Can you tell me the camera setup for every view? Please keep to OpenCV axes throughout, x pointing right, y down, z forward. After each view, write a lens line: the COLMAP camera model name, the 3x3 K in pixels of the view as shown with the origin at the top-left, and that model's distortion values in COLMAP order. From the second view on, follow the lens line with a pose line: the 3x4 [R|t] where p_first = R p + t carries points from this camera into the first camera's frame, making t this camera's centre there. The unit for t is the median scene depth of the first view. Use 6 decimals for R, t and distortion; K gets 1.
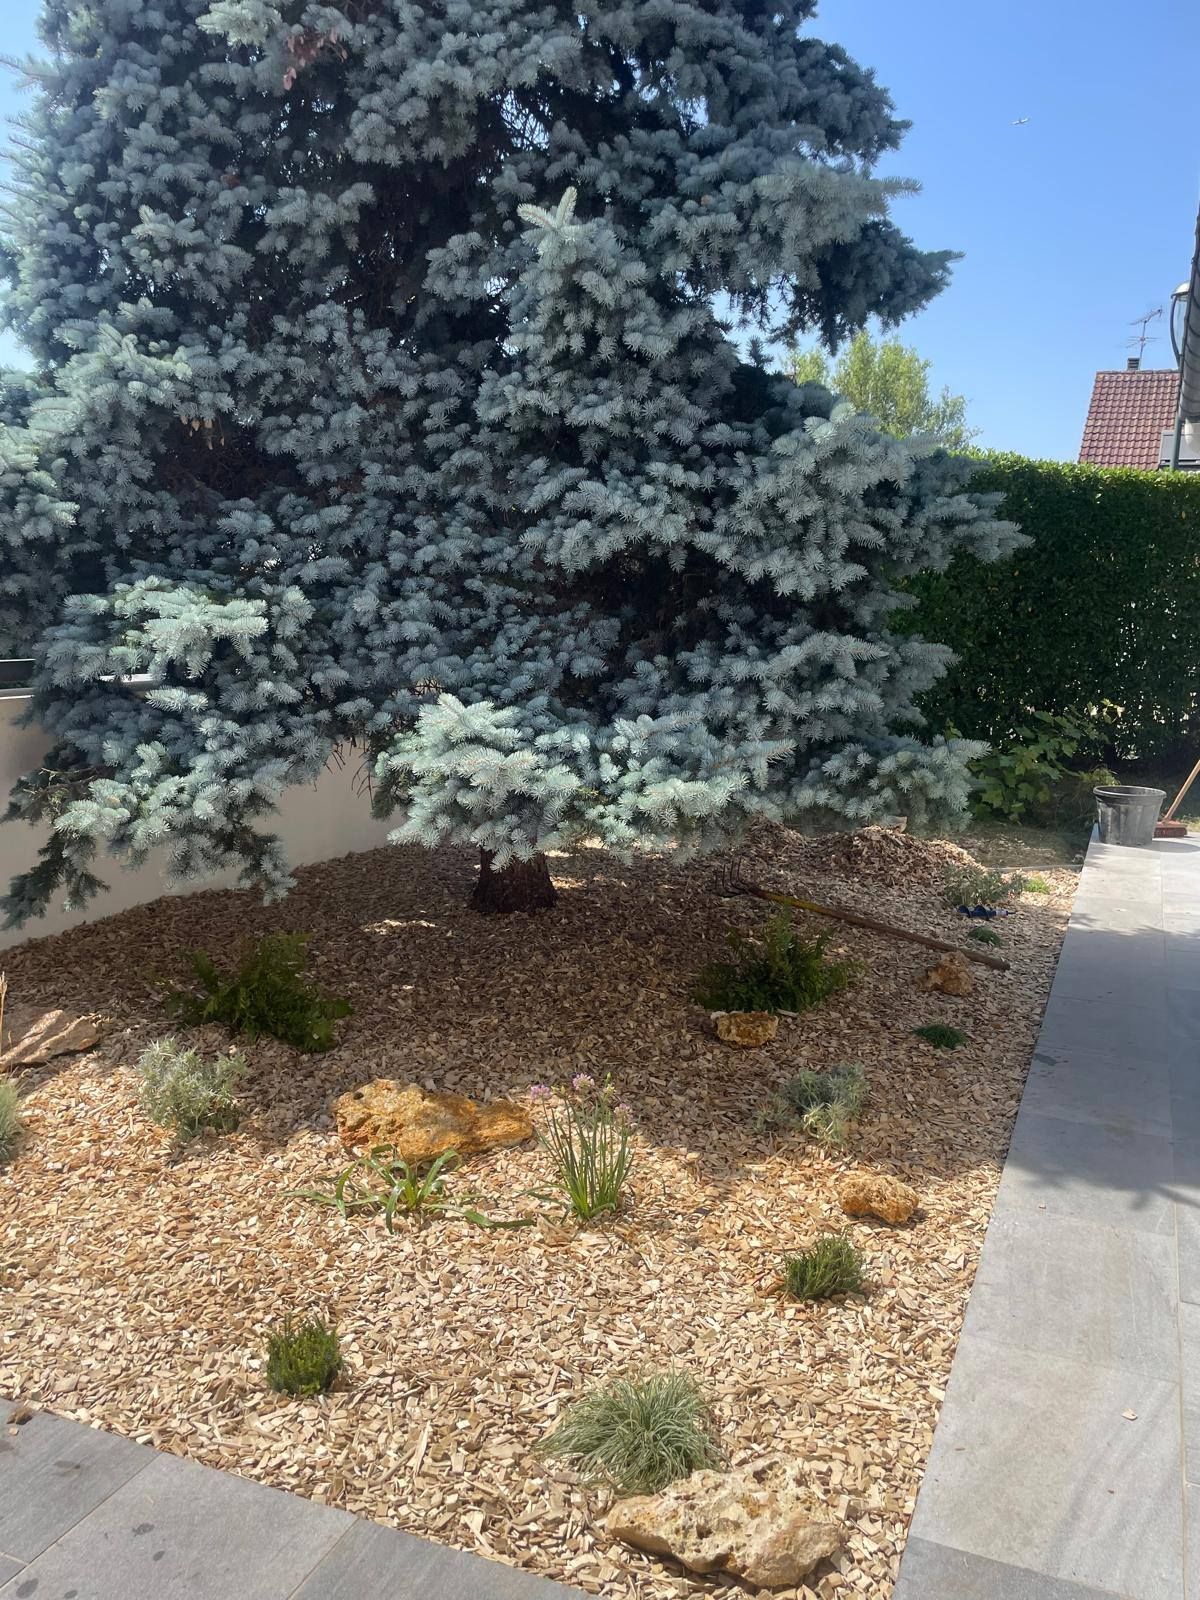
lens RADIAL K [[1203.9, 0, 612.2], [0, 1203.9, 824.1], [0, 0, 1]] dist [0.054594, -0.085936]
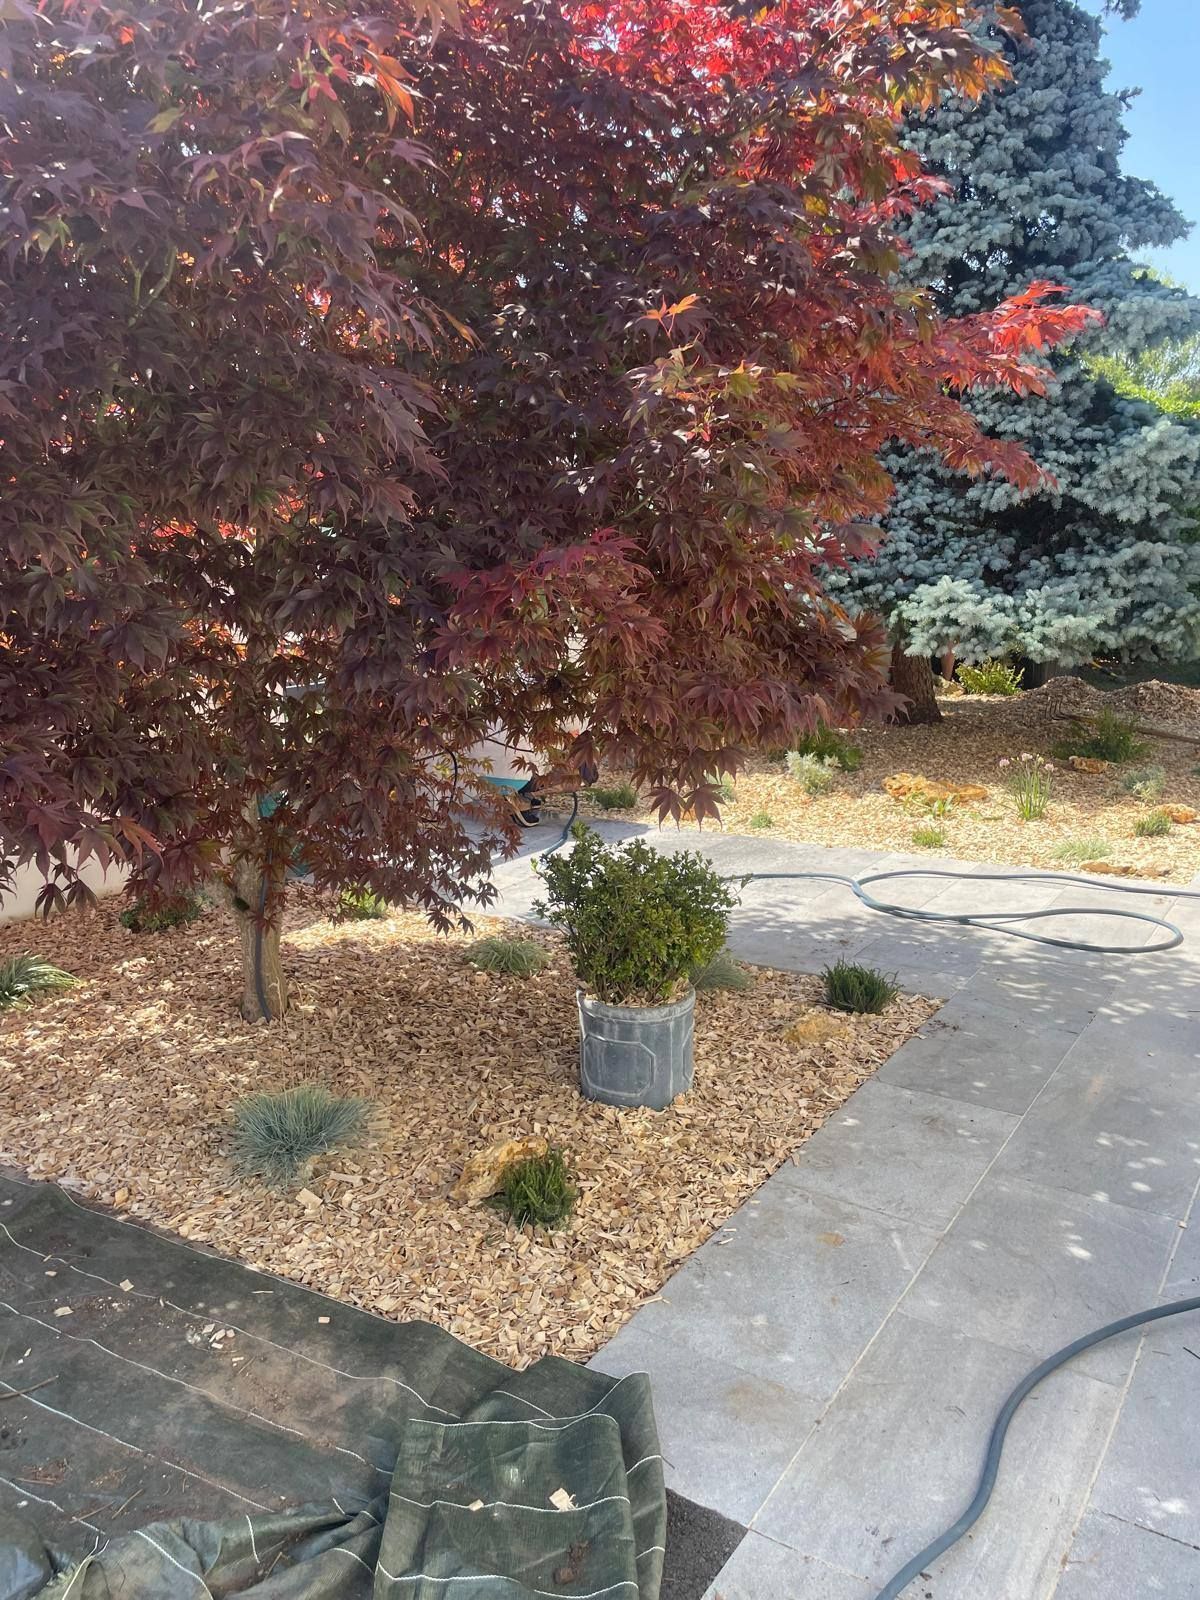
lens RADIAL K [[1157.7, 0, 600.0], [0, 1157.7, 800.0], [0, 0, 1]] dist [0.034597, -0.071246]
pose [[0.979878, 0.017089, -0.198864, -0.270100], [-0.009705, 0.999229, 0.038048, 0.170153], [0.199361, -0.035353, 0.979288, -0.879388]]
